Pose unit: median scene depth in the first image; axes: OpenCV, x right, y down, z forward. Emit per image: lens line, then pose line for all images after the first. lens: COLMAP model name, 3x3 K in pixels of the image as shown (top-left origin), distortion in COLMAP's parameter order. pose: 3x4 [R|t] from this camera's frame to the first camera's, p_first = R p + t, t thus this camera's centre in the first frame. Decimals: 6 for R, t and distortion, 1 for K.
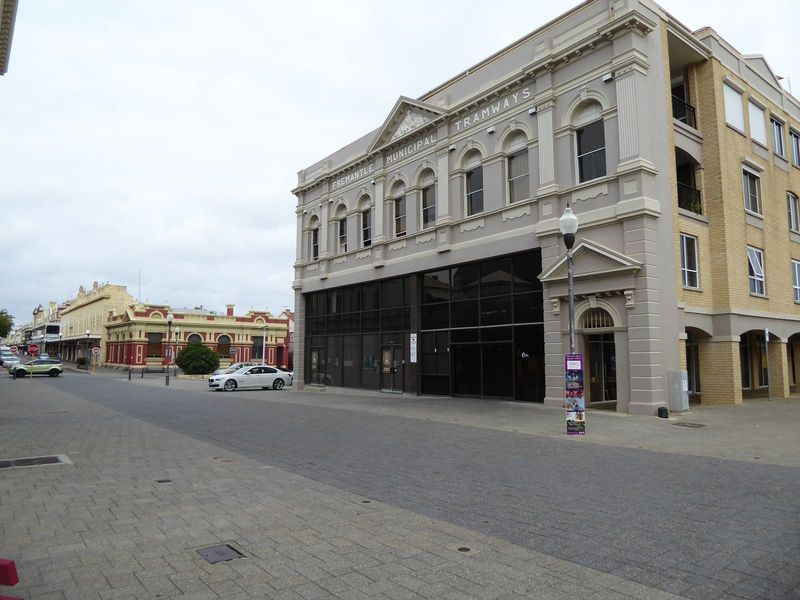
lens RADIAL K [[567.4, 0, 400.0], [0, 567.4, 300.0], [0, 0, 1]] dist [-0.028987, 0.002480]
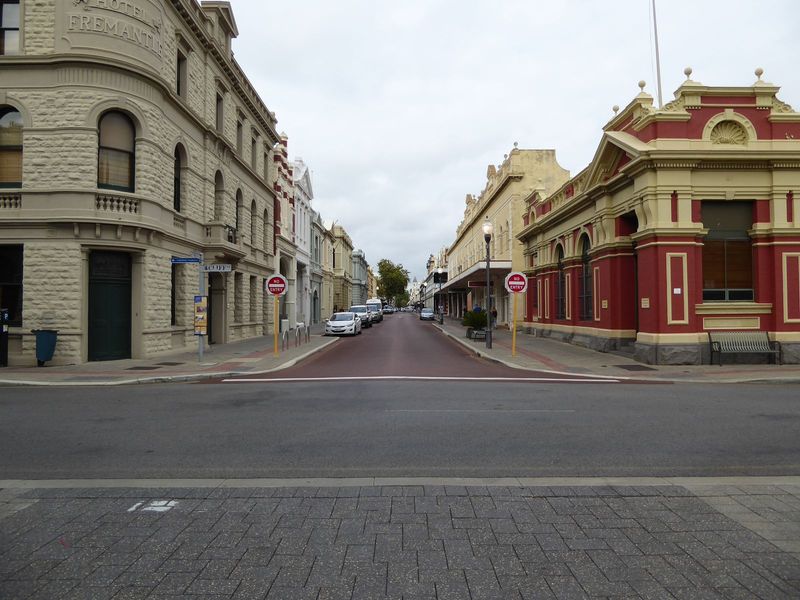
lens RADIAL K [[567.4, 0, 400.0], [0, 567.4, 300.0], [0, 0, 1]] dist [-0.028987, 0.002480]
pose [[0.793823, -0.033295, -0.607237, -0.400479], [0.080764, 0.995428, 0.051000, 0.077343], [0.602762, -0.089528, 0.792882, 0.714916]]
